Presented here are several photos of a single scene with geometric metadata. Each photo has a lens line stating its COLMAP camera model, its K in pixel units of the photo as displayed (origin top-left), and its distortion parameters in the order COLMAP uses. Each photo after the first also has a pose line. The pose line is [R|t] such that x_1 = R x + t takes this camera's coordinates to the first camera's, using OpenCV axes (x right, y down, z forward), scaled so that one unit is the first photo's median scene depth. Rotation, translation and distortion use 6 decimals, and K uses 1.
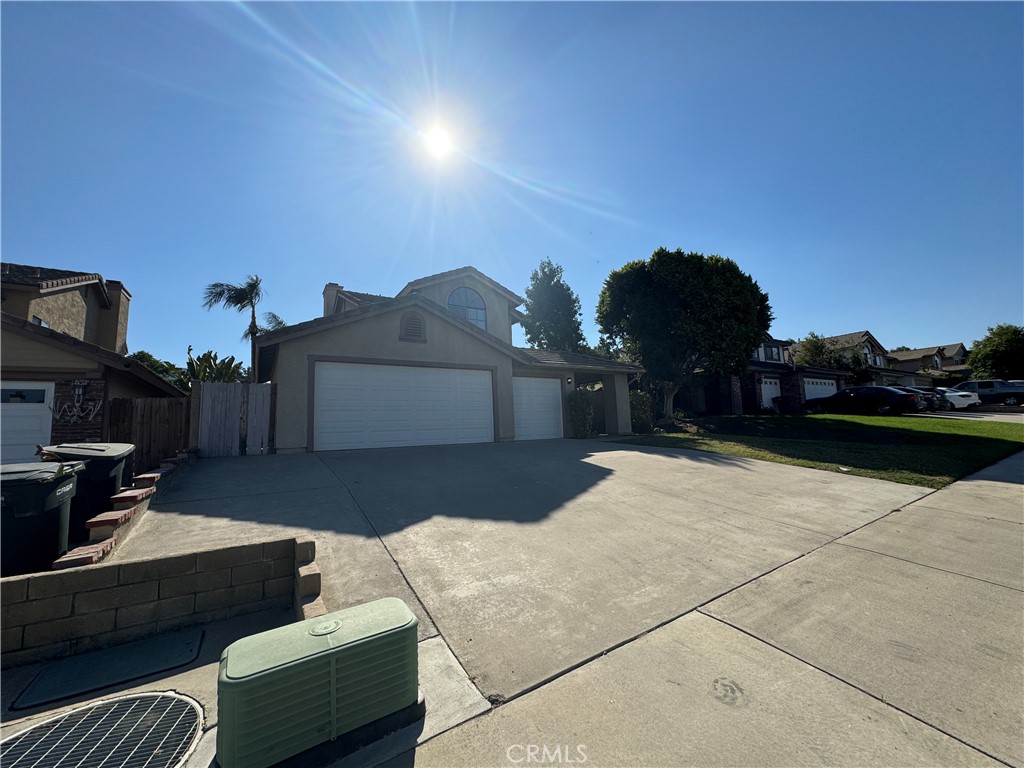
lens RADIAL K [[408.7, 0, 504.6], [0, 408.7, 380.5], [0, 0, 1]] dist [0.001363, -0.000158]
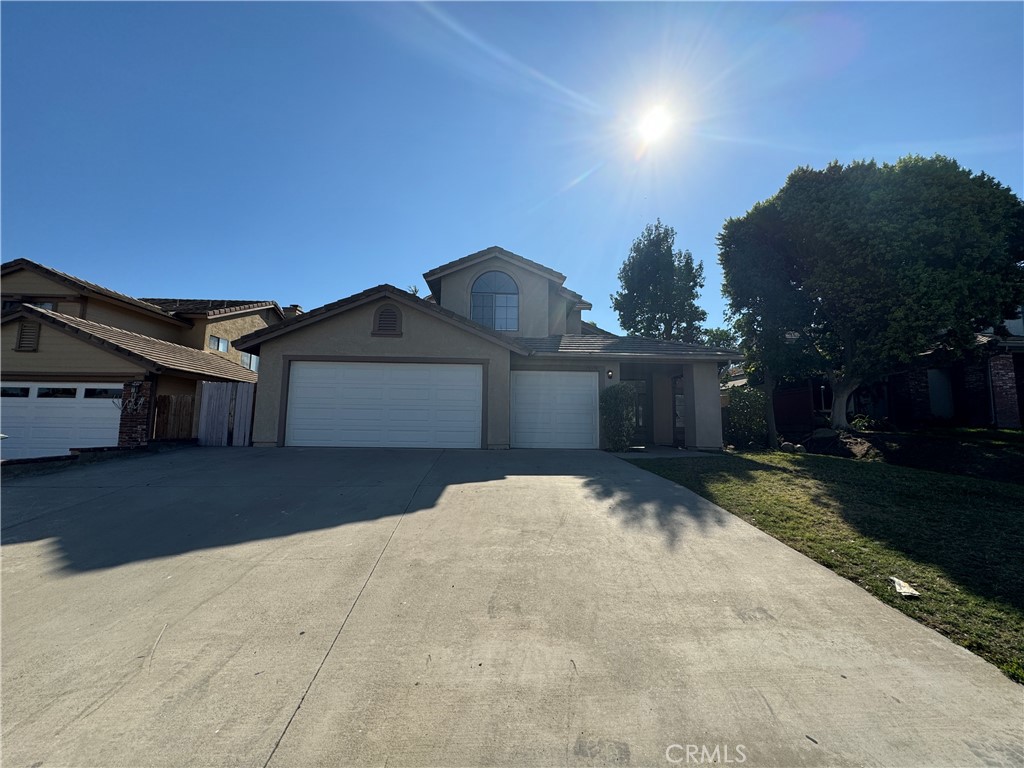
lens RADIAL K [[408.7, 0, 510.3], [0, 408.7, 384.5], [0, 0, 1]] dist [0.001363, -0.000158]
pose [[0.871233, -0.007834, -0.490808, 0.370369], [0.016966, 0.999756, 0.014160, 0.005352], [0.490577, -0.020664, 0.871153, 0.243506]]
